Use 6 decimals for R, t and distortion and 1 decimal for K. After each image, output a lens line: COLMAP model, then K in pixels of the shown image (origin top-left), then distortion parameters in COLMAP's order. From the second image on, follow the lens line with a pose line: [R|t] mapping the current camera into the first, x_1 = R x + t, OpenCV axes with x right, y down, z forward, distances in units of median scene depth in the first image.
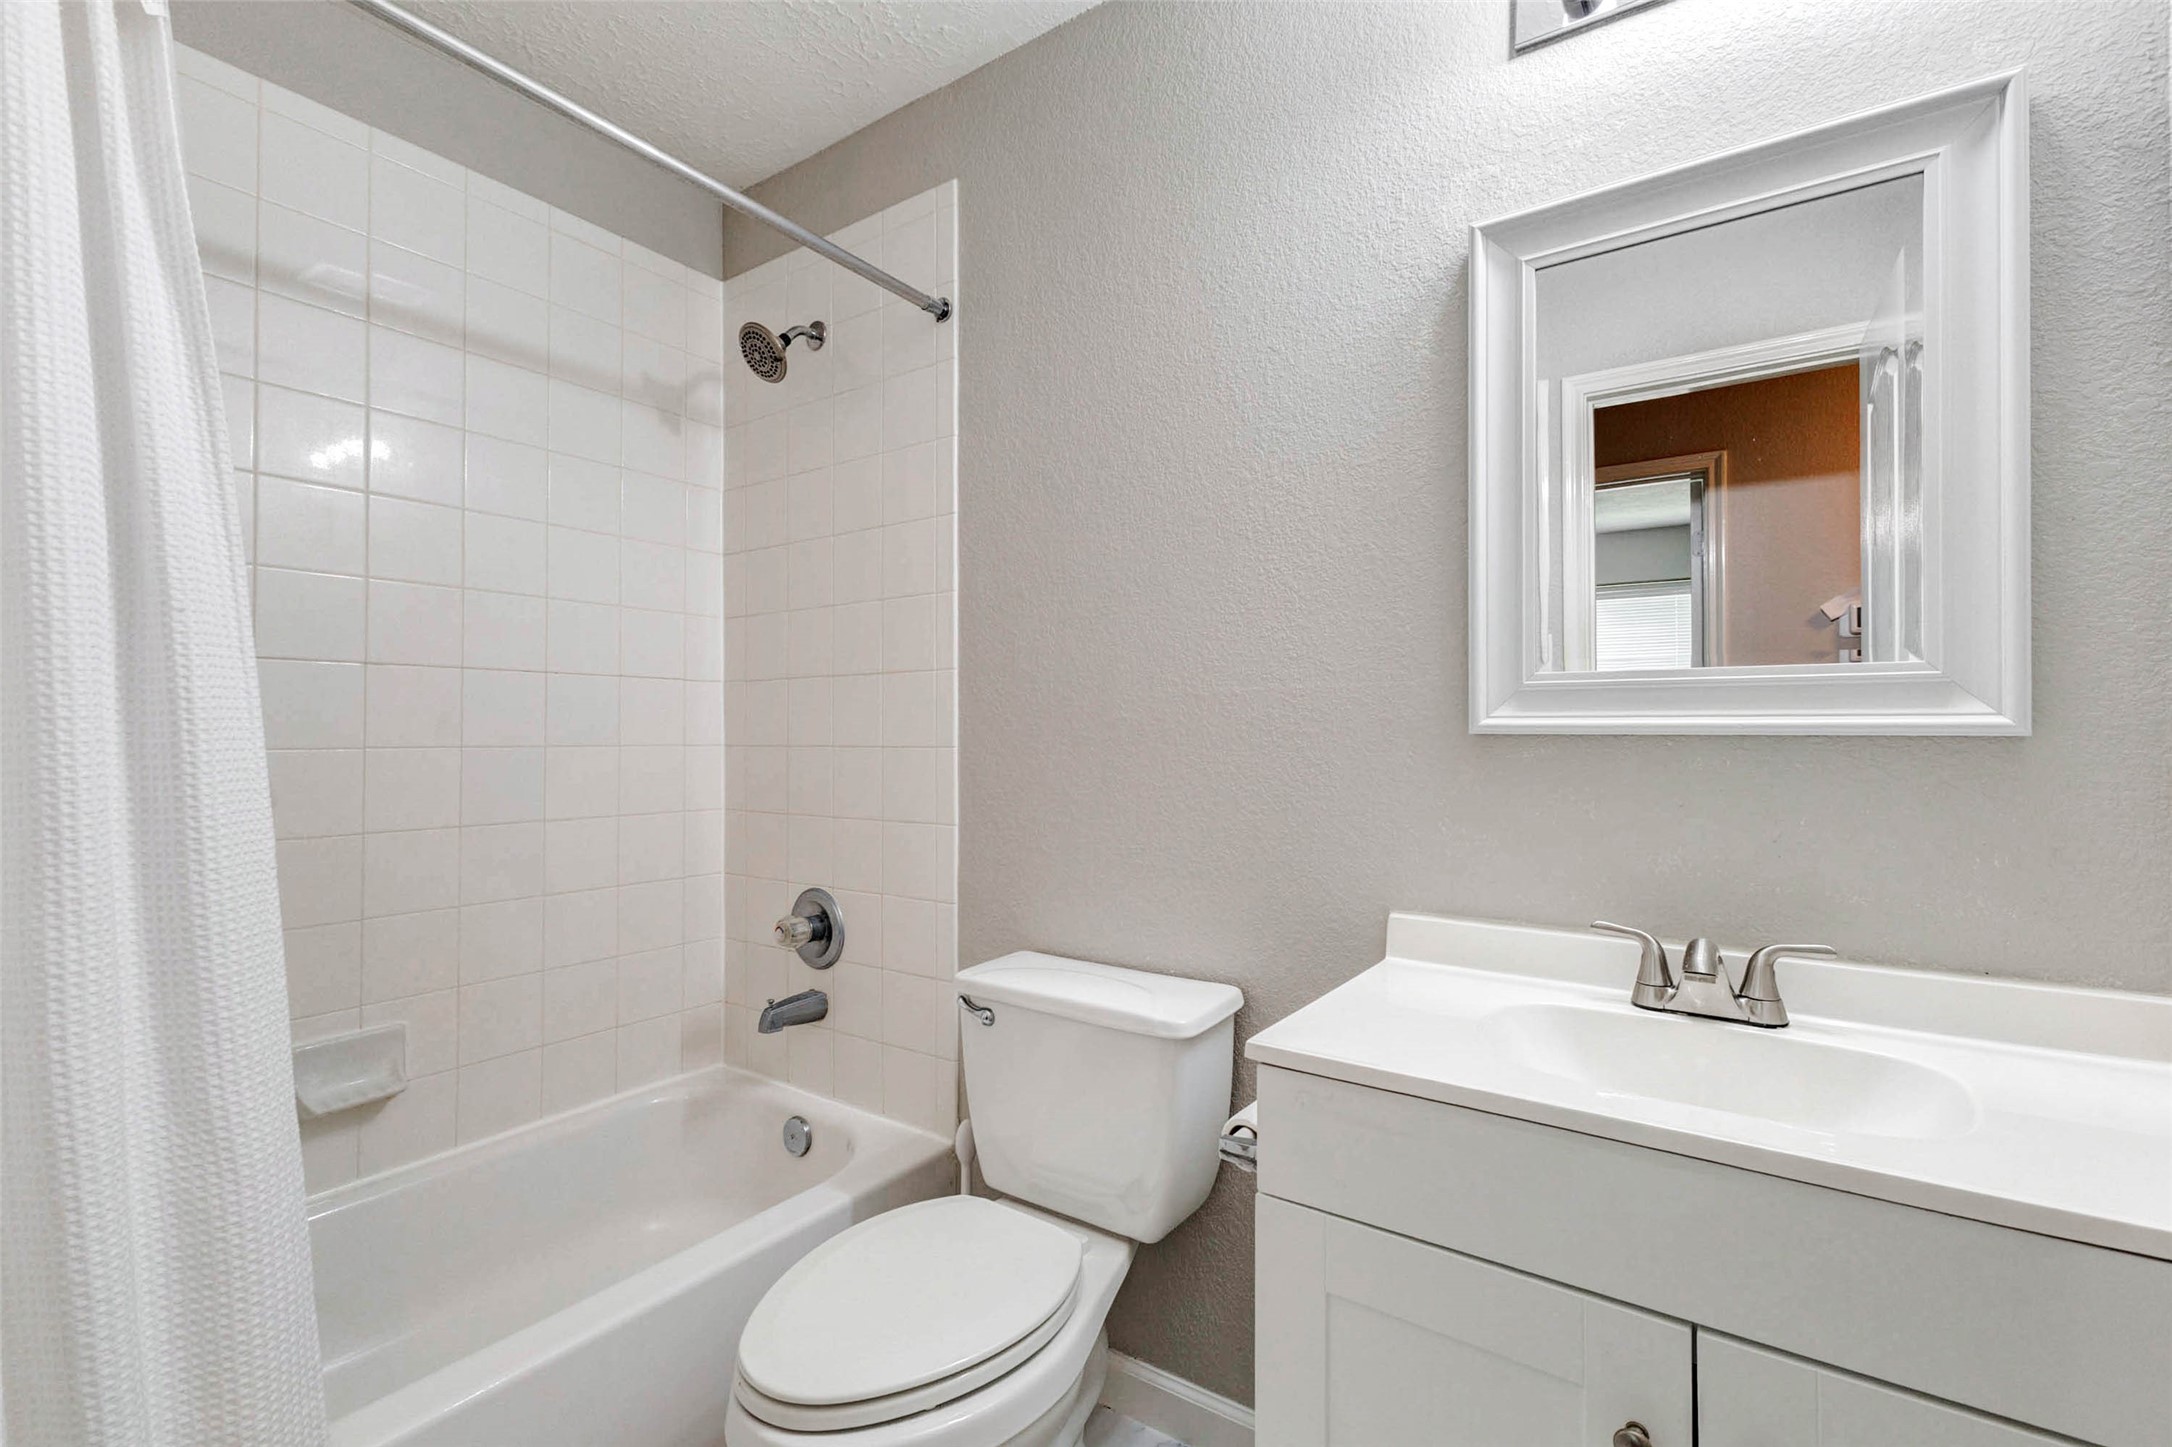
lens RADIAL K [[948.3, 0, 1072.2], [0, 948.3, 719.1], [0, 0, 1]] dist [0.014039, -0.004017]
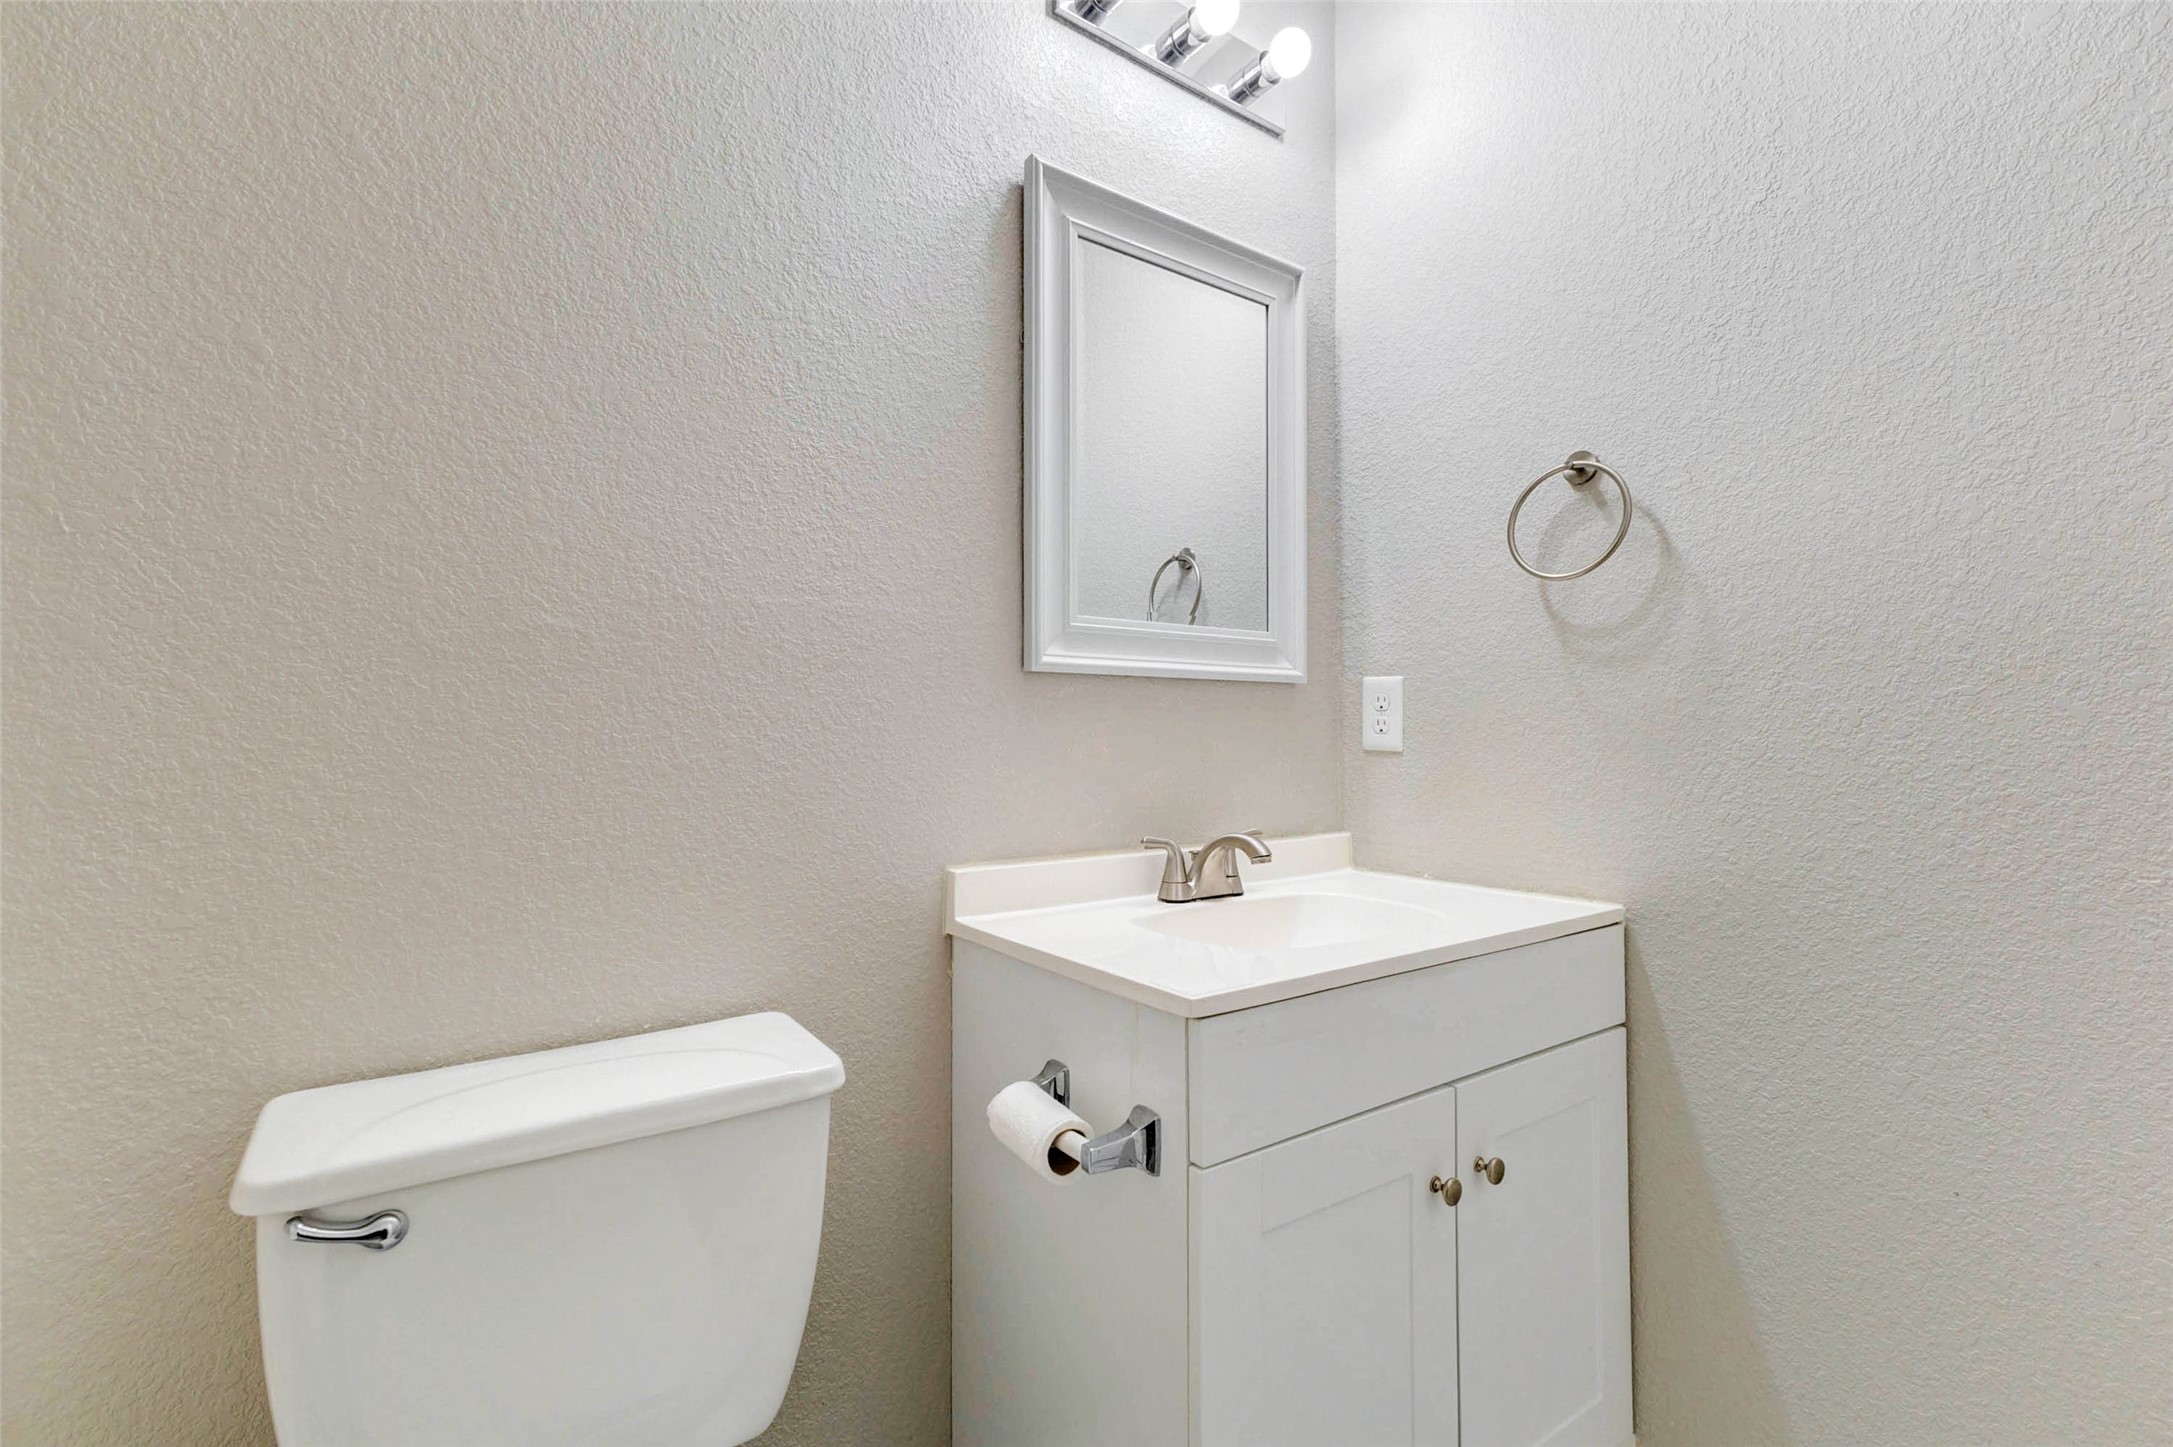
lens RADIAL K [[948.7, 0, 1084.9], [0, 948.7, 714.5], [0, 0, 1]] dist [0.014039, -0.004017]
pose [[0.343137, 0.013270, 0.939191, -0.486785], [-0.016252, 0.999834, -0.008189, 0.067924], [-0.939145, -0.012454, 0.343296, 0.608858]]
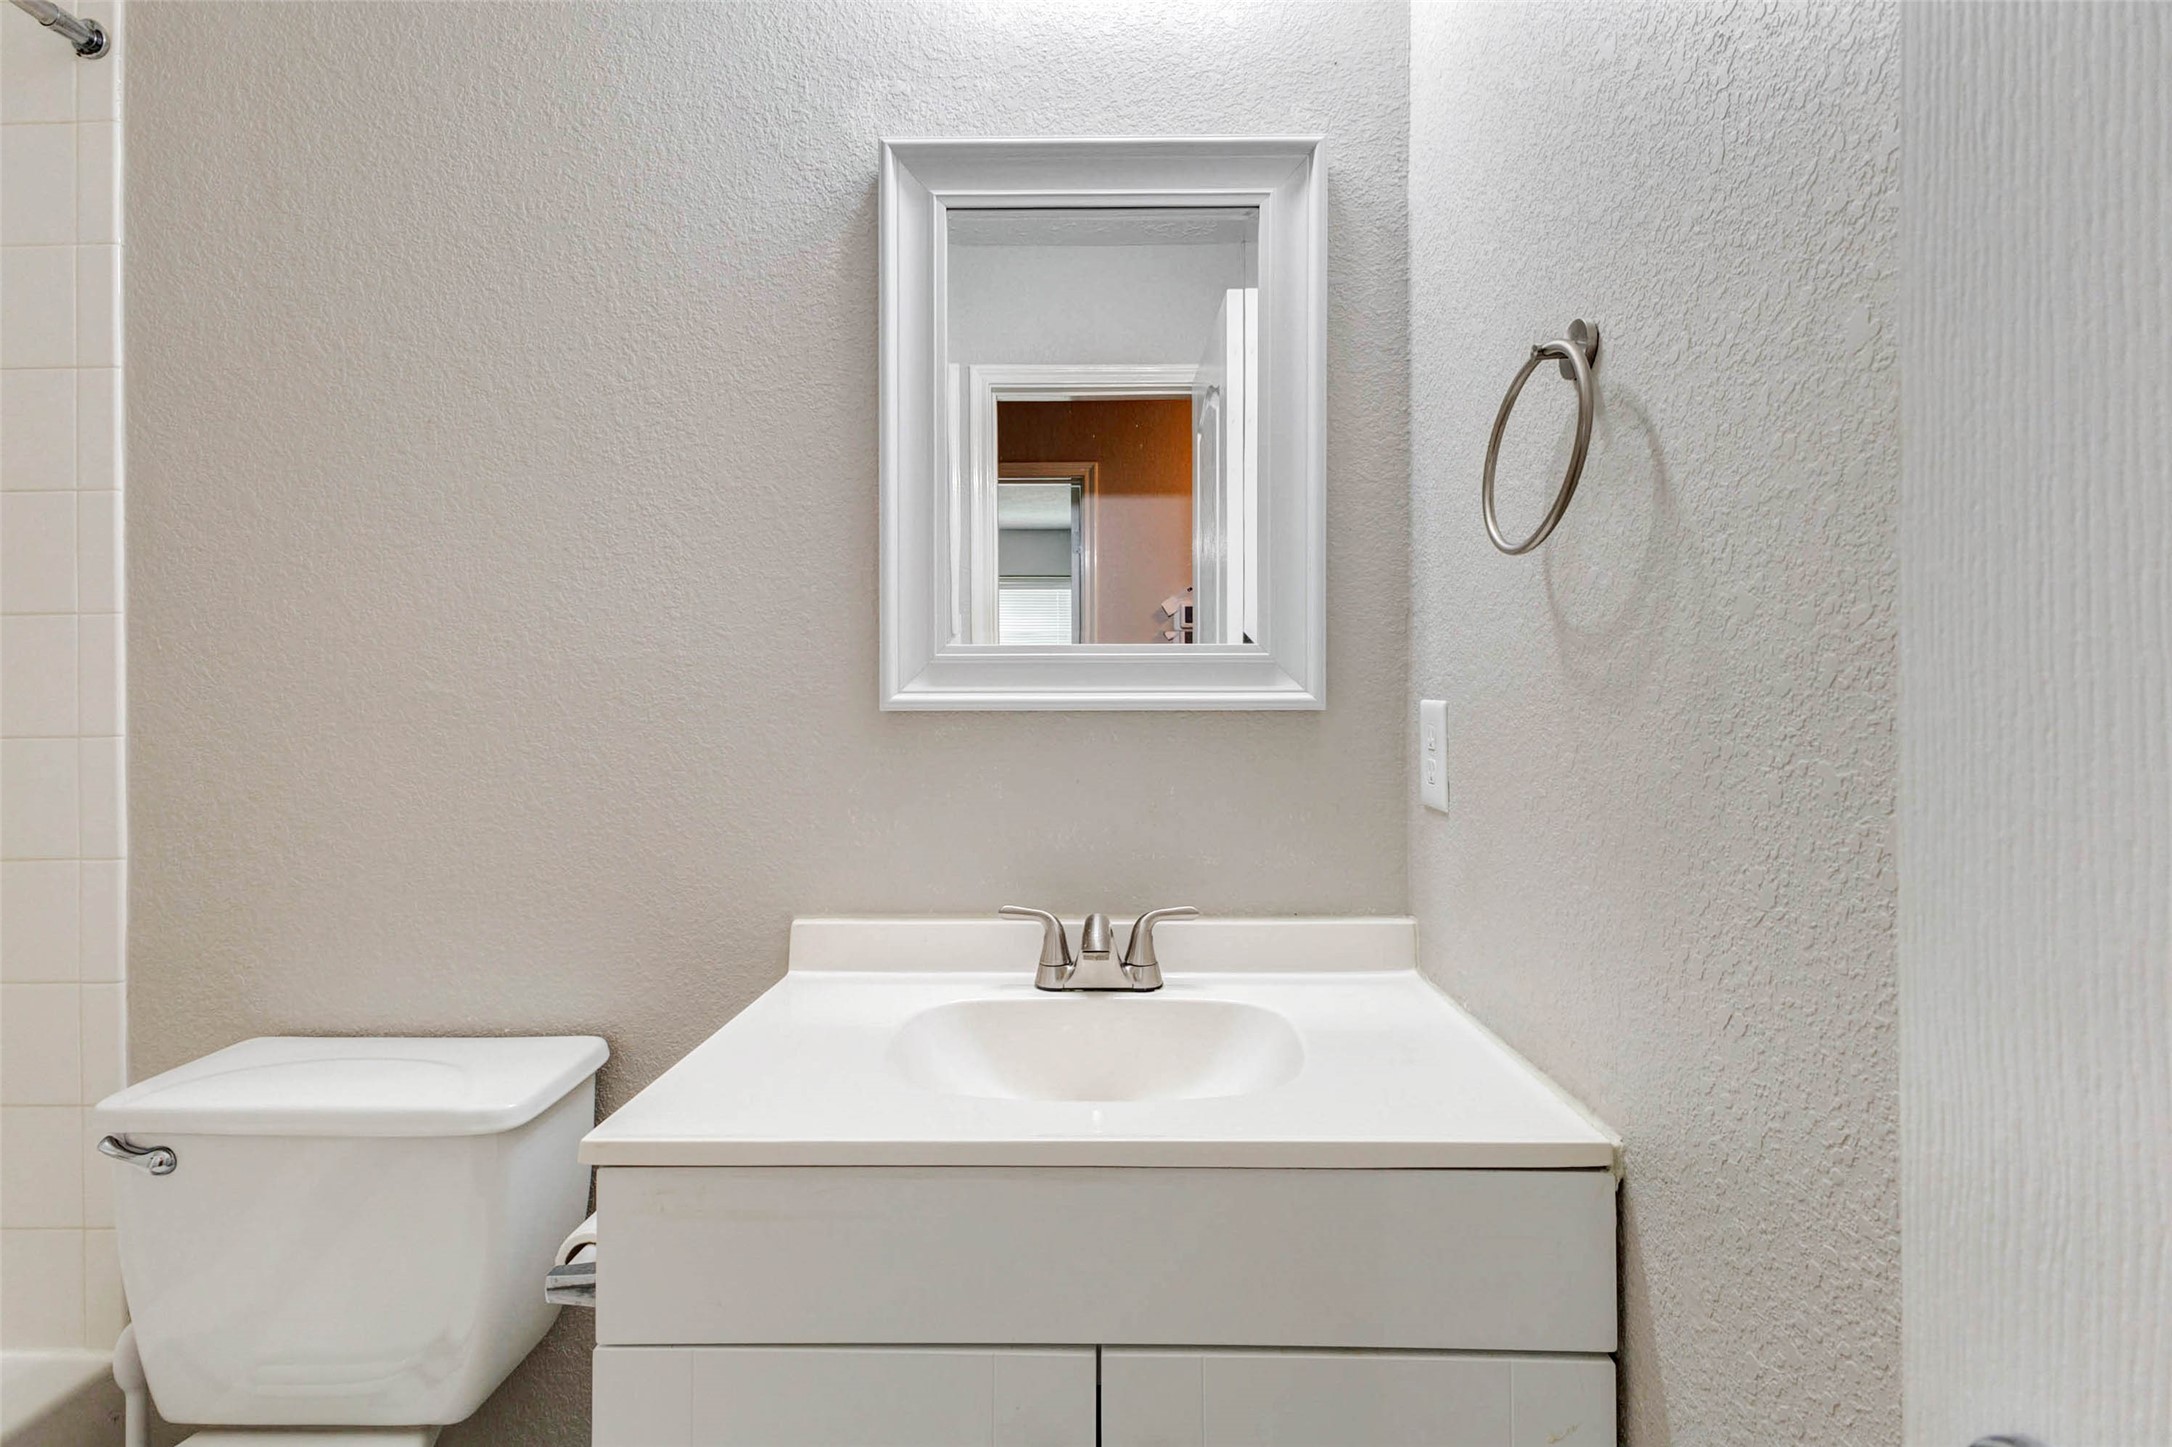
lens RADIAL K [[948.3, 0, 1084.4], [0, 948.3, 700.8], [0, 0, 1]] dist [0.014039, -0.004017]
pose [[0.827460, -0.004672, 0.561505, 0.073621], [-0.003177, 0.999910, 0.013001, -0.006110], [-0.561515, -0.012541, 0.827371, 0.150711]]
